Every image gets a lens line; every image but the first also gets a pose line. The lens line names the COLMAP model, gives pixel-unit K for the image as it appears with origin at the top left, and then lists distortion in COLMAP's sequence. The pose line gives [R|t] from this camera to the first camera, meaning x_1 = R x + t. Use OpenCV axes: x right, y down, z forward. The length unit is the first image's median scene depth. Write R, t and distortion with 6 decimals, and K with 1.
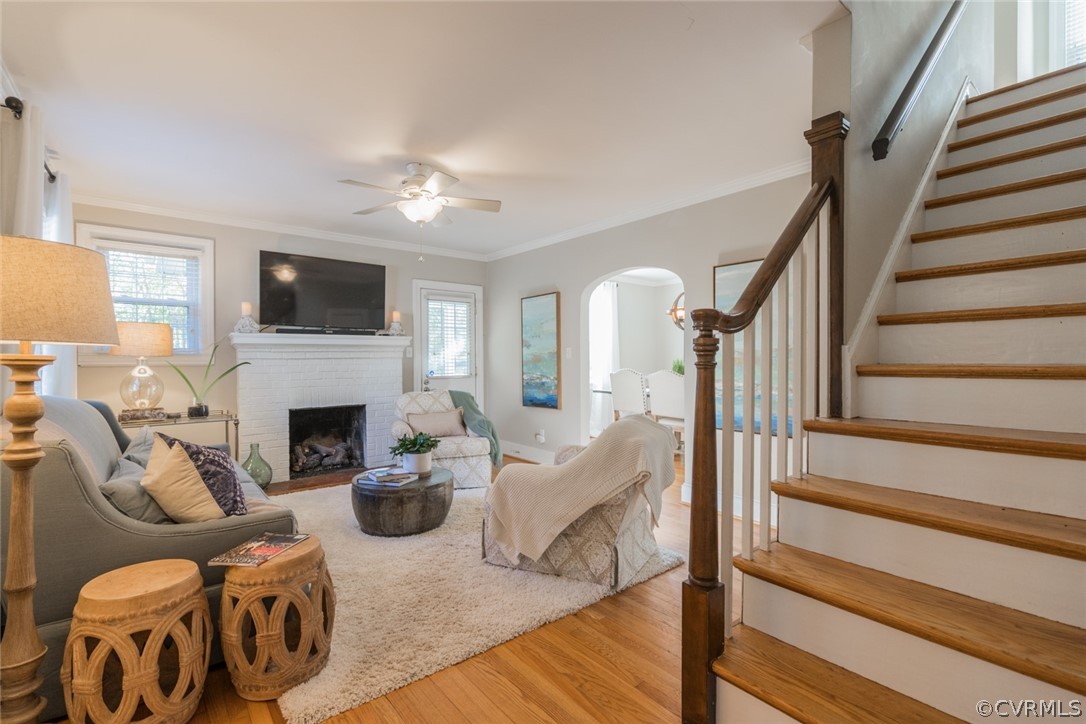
lens RADIAL K [[488.2, 0, 540.8], [0, 488.2, 363.1], [0, 0, 1]] dist [-0.000230, 0.000268]
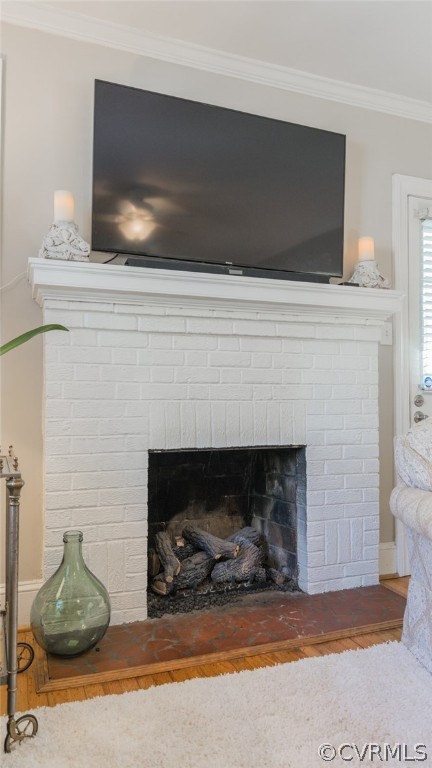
lens RADIAL K [[538.9, 0, 216.0], [0, 538.9, 384.0], [0, 0, 1]] dist [0.001944, 0.000959]
pose [[0.950752, -0.002299, -0.309943, -0.335587], [-0.010855, 0.999112, -0.040708, 0.059400], [0.309761, 0.042067, 0.949883, 0.608144]]
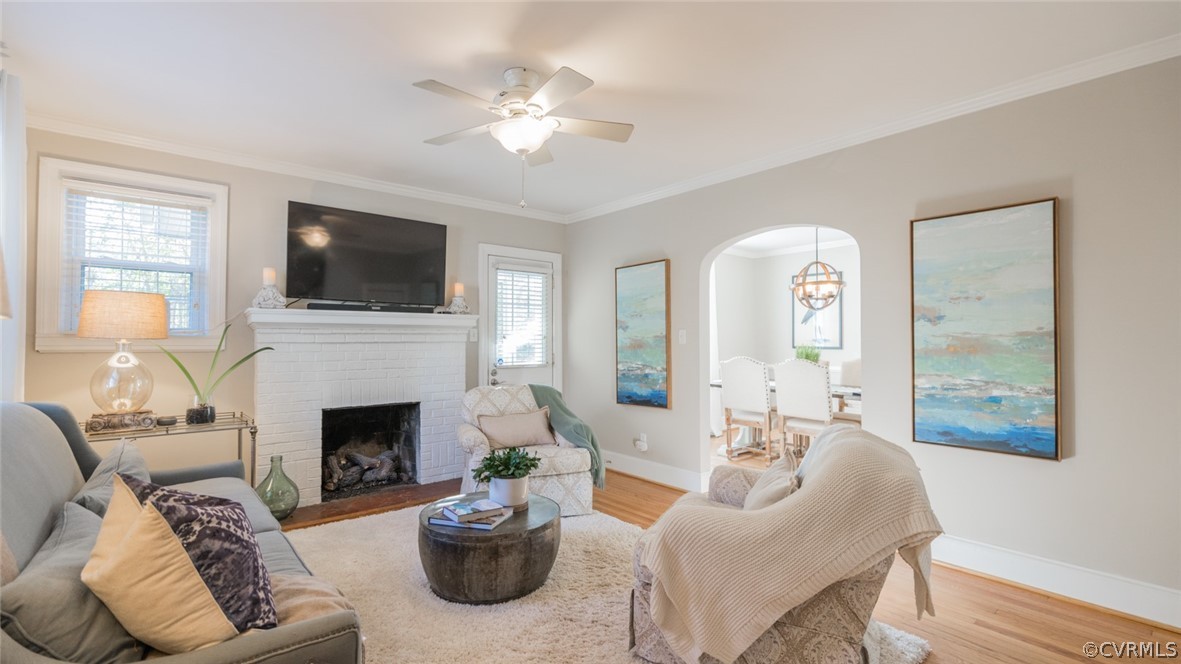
lens RADIAL K [[528.9, 0, 590.5], [0, 528.9, 332.0], [0, 0, 1]] dist [-0.002483, -0.000751]
pose [[0.999872, 0.004732, 0.015260, -0.117971], [-0.004291, 0.999576, -0.028805, -0.003941], [-0.015390, 0.028736, 0.999469, 0.177491]]
